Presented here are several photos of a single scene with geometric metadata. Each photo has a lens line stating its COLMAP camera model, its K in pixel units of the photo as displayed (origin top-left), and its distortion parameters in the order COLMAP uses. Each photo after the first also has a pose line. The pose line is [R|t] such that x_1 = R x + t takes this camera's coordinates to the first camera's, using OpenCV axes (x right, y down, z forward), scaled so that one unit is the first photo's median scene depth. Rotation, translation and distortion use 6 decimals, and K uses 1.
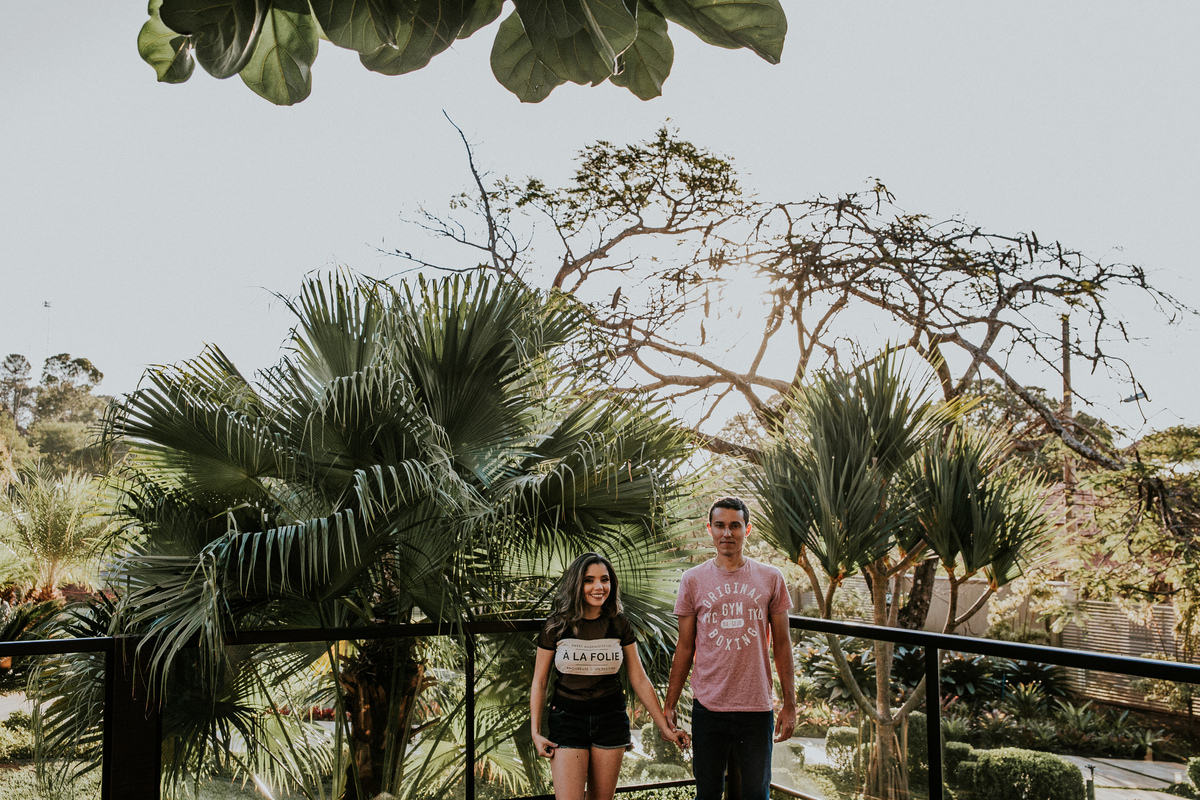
lens RADIAL K [[1310.7, 0, 600.0], [0, 1310.7, 399.8], [0, 0, 1]] dist [0.007699, 0.000000]
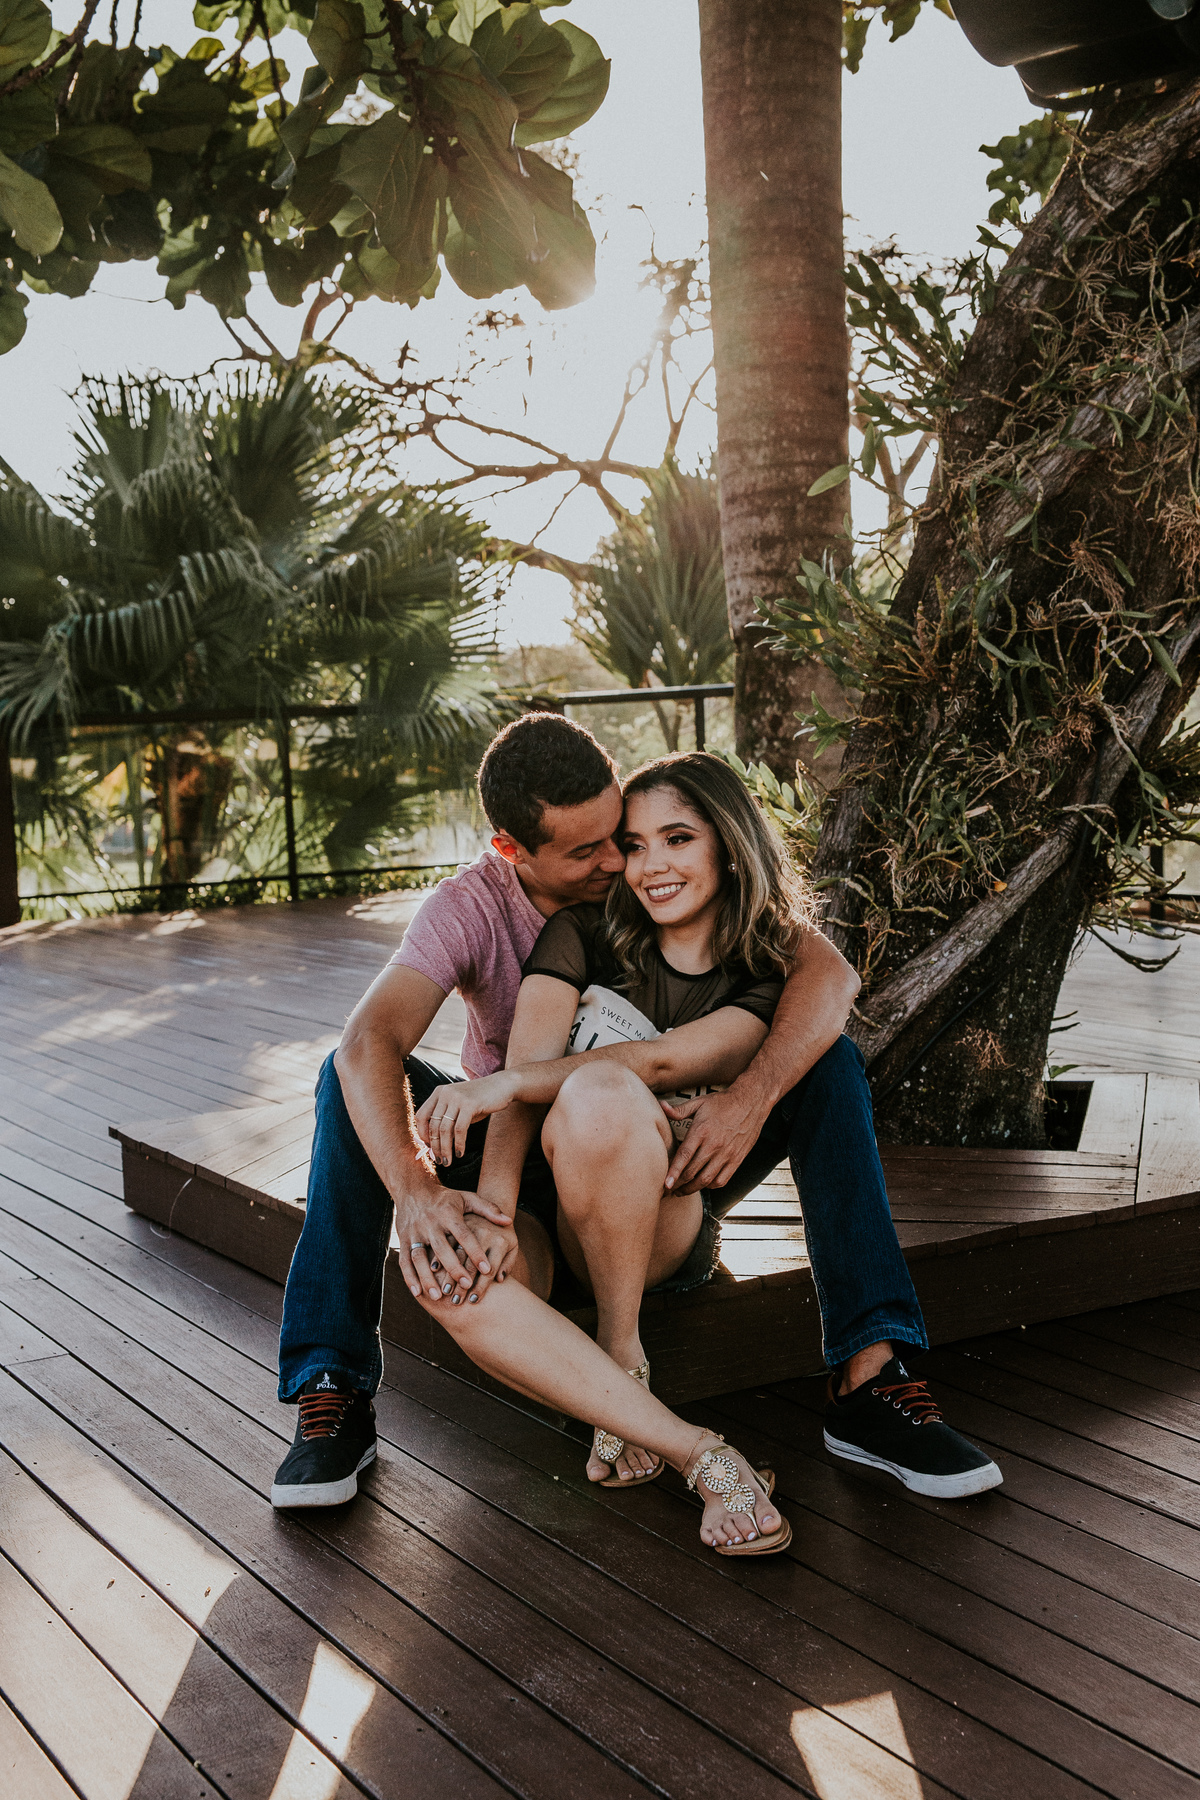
lens RADIAL K [[2251.0, 0, 599.3], [0, 2251.0, 913.6], [0, 0, 1]] dist [0.045517, 0.000000]
pose [[0.995049, -0.040793, 0.090623, -0.016364], [0.024081, 0.983669, 0.178370, 0.015181], [-0.096419, -0.175305, 0.979781, -0.786601]]
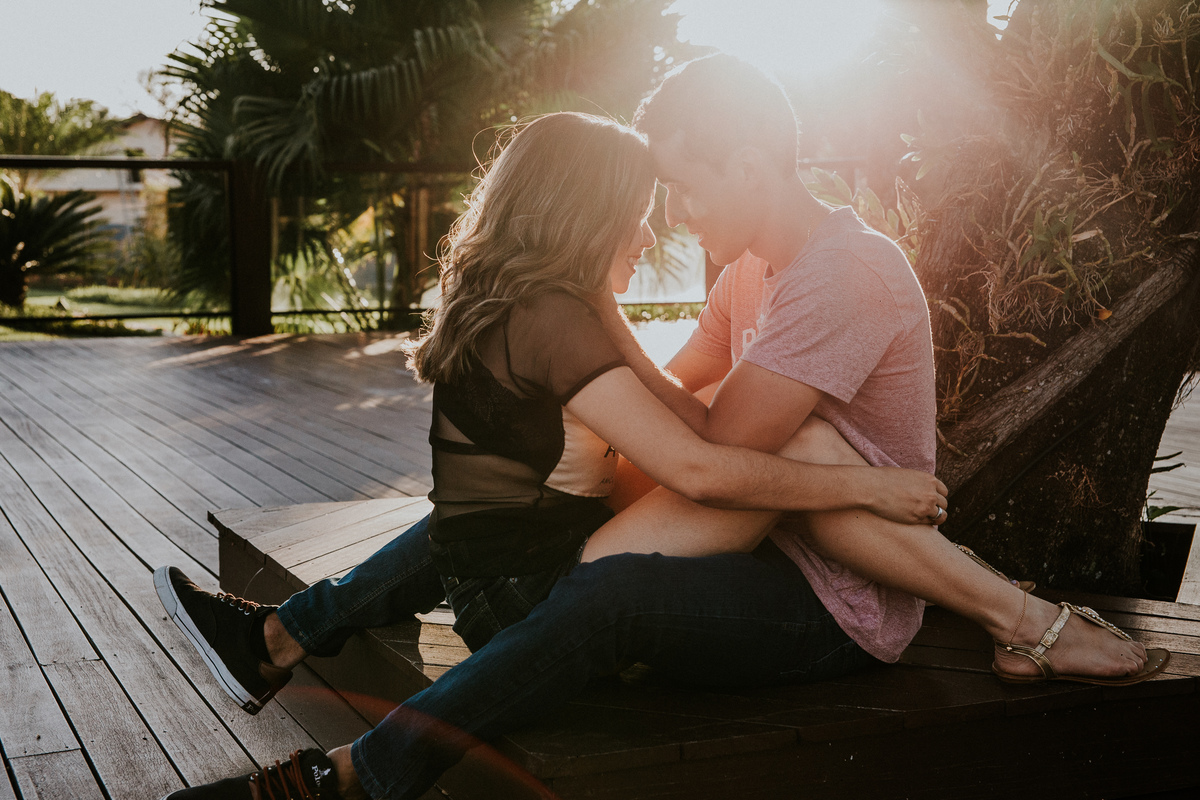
lens RADIAL K [[1782.7, 0, 592.5], [0, 1782.7, 392.2], [0, 0, 1]] dist [0.127719, 0.000000]
pose [[0.999861, 0.008829, -0.014143, 0.015981], [-0.005853, 0.980165, 0.198099, 0.042541], [0.015612, -0.197989, 0.980080, -0.678412]]
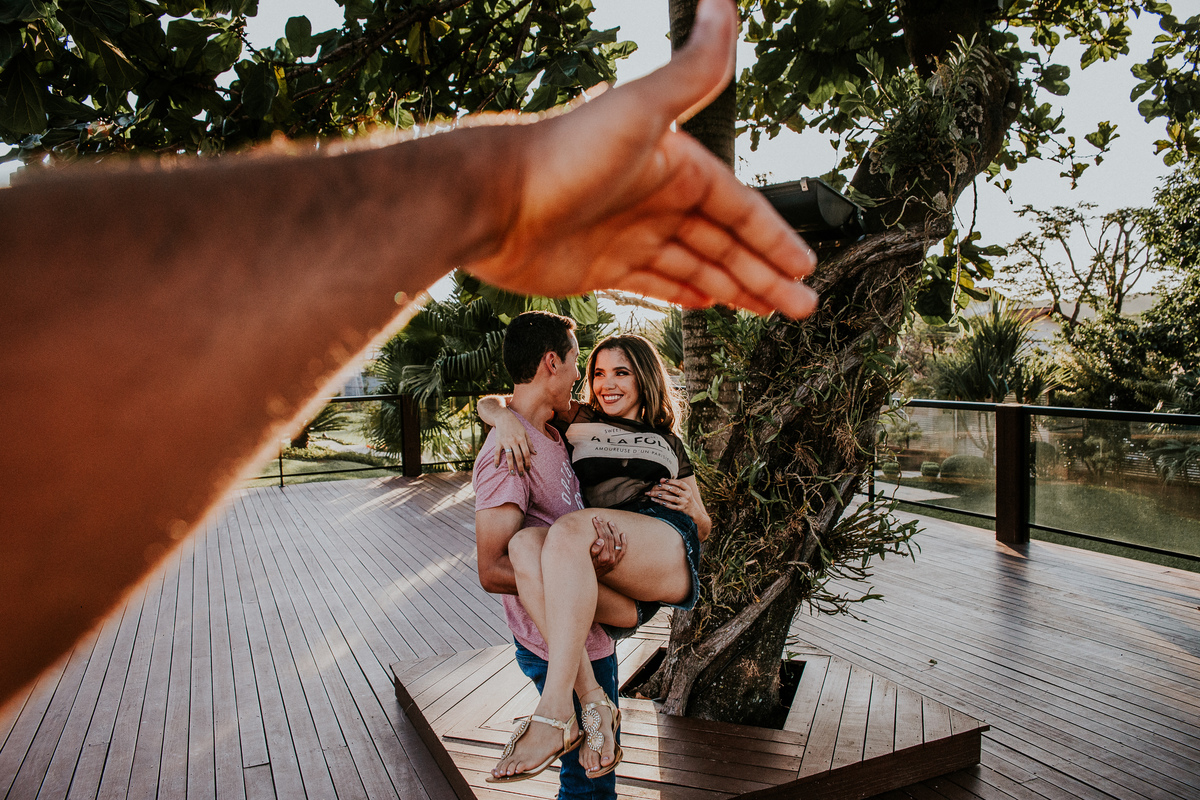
lens RADIAL K [[885.6, 0, 598.8], [0, 885.6, 392.1], [0, 0, 1]] dist [-0.114449, 0.000035]
pose [[0.999858, -0.016643, 0.002698, 0.038212], [0.016103, 0.990074, 0.139622, -0.067259], [-0.004995, -0.139559, 0.990201, -0.727725]]
